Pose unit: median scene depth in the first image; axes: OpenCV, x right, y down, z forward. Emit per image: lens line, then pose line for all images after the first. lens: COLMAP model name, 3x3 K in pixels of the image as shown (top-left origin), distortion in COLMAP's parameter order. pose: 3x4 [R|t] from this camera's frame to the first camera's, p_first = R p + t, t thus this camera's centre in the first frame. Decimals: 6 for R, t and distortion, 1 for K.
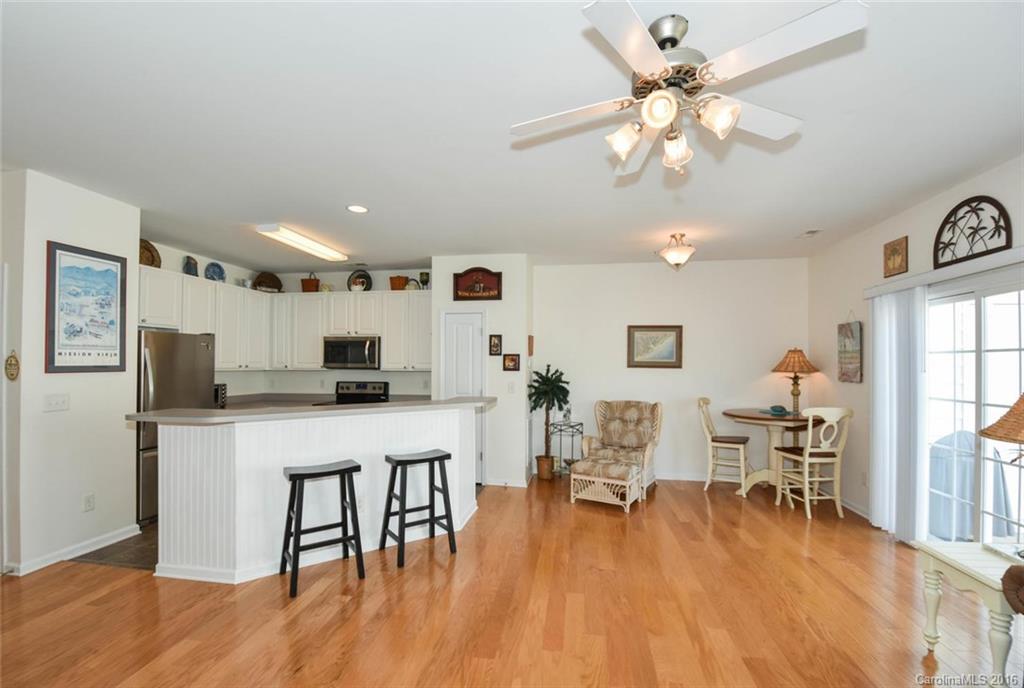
lens RADIAL K [[492.7, 0, 507.5], [0, 492.7, 348.3], [0, 0, 1]] dist [-0.001895, -0.013536]
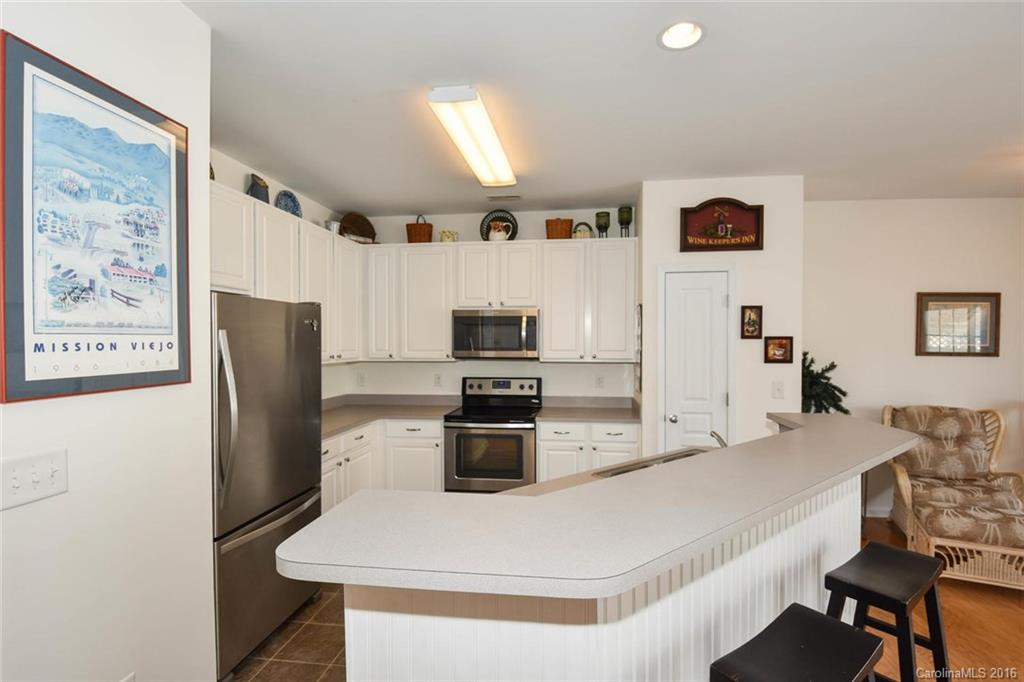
lens RADIAL K [[495.0, 0, 512.0], [0, 495.0, 341.0], [0, 0, 1]] dist [-0.023986, -0.000992]
pose [[0.999503, -0.003007, 0.031366, -0.353490], [0.002046, 0.999528, 0.030638, -0.002566], [-0.031443, -0.030559, 0.999038, 0.385278]]
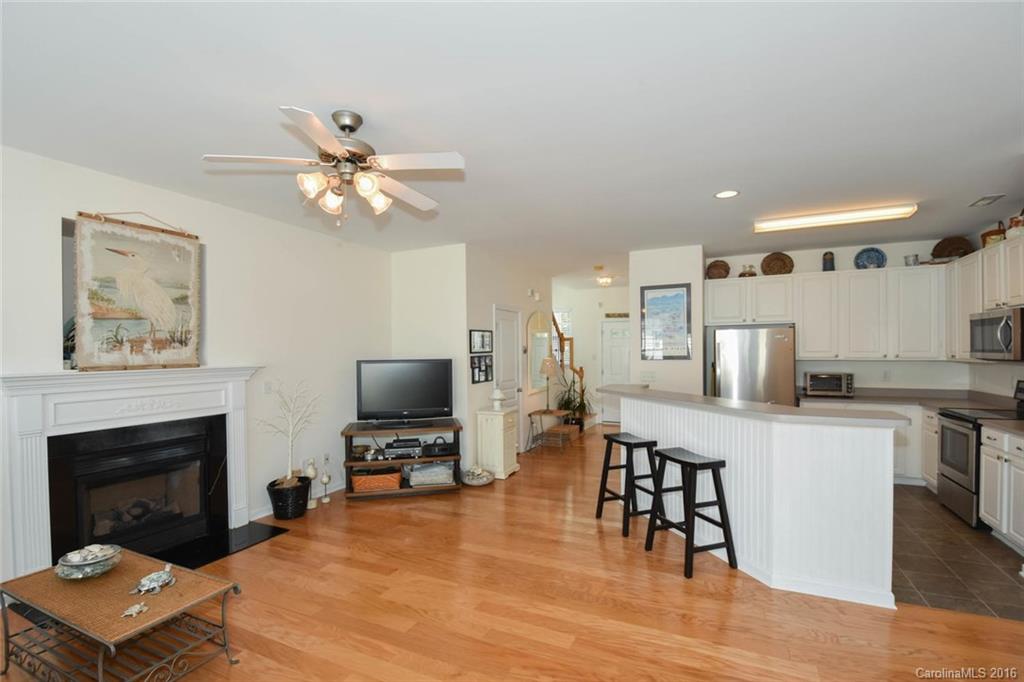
lens RADIAL K [[456.6, 0, 512.0], [0, 456.6, 341.0], [0, 0, 1]] dist [0.000767, -0.000270]
pose [[-0.293913, -0.020965, -0.955602, 0.491203], [0.038106, 0.998708, -0.033631, 0.011526], [0.955072, -0.046299, -0.292734, 0.625806]]
